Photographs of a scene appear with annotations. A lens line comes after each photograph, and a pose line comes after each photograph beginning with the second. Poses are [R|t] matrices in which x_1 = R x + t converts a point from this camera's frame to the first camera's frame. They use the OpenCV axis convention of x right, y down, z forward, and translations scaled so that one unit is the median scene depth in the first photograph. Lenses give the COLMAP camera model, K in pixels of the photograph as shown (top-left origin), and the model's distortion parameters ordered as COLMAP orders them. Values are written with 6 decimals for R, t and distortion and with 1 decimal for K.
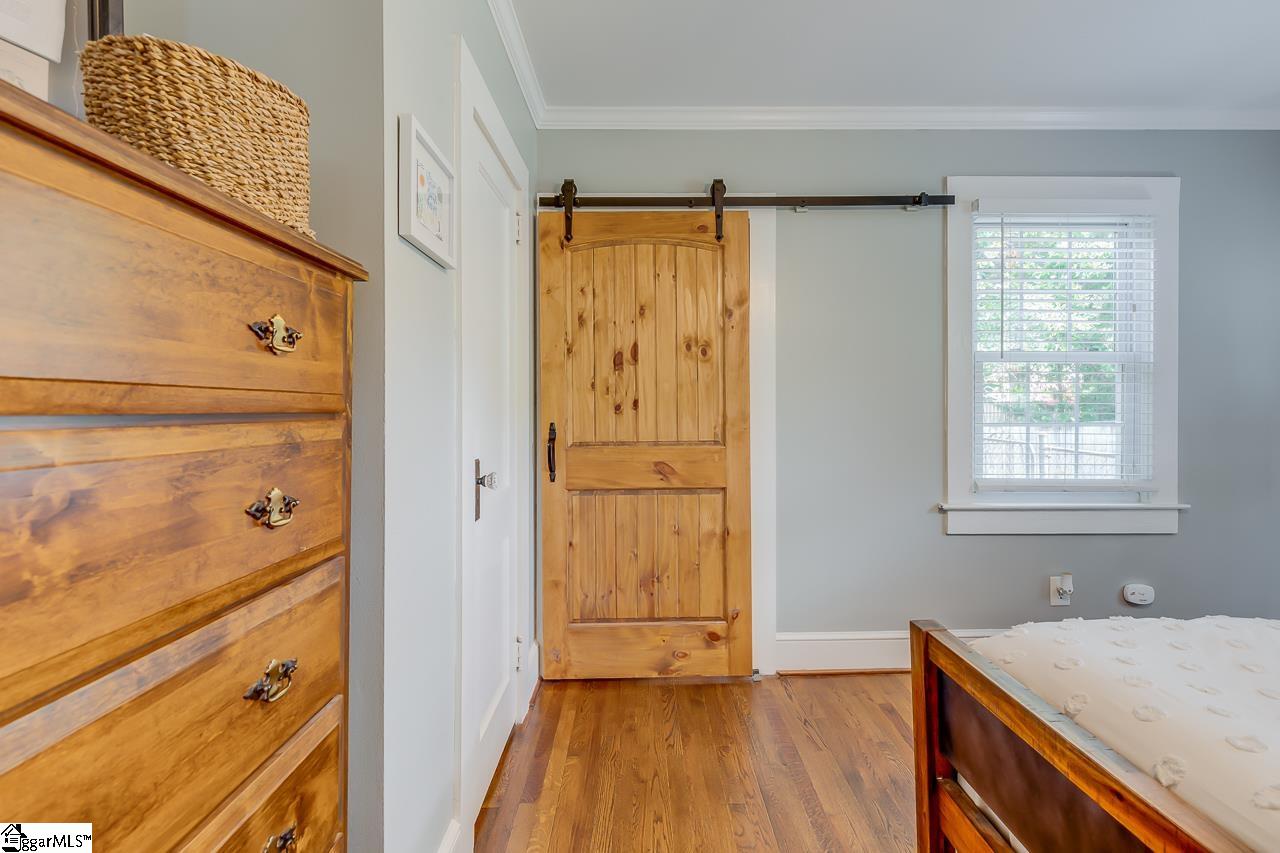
lens RADIAL K [[600.5, 0, 641.2], [0, 600.5, 408.7], [0, 0, 1]] dist [0.016180, 0.000113]
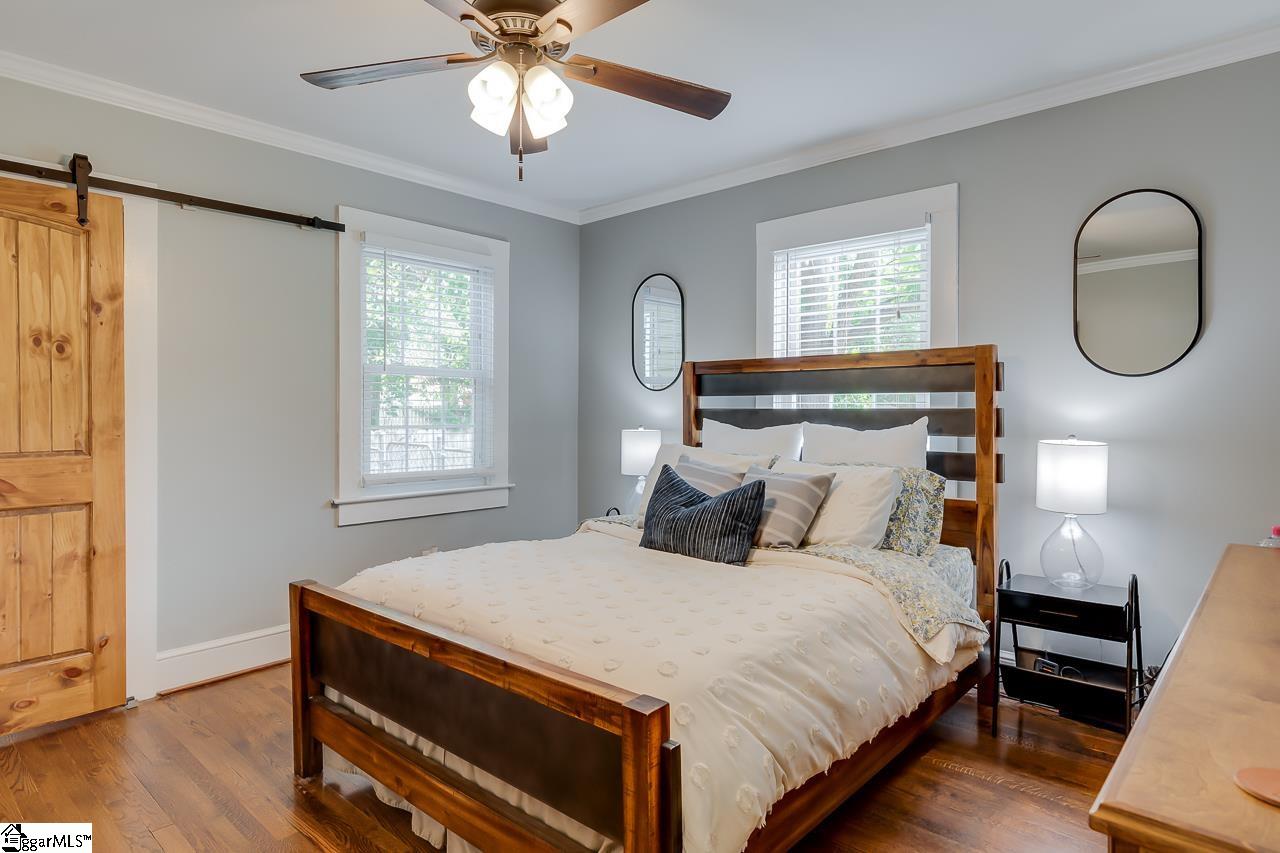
lens RADIAL K [[725.8, 0, 653.7], [0, 725.8, 412.0], [0, 0, 1]] dist [0.009168, 0.000008]
pose [[0.671930, 0.001606, 0.740613, -0.101216], [-0.001529, 0.999999, -0.000781, -0.003057], [-0.740613, -0.000608, 0.671931, -0.347232]]
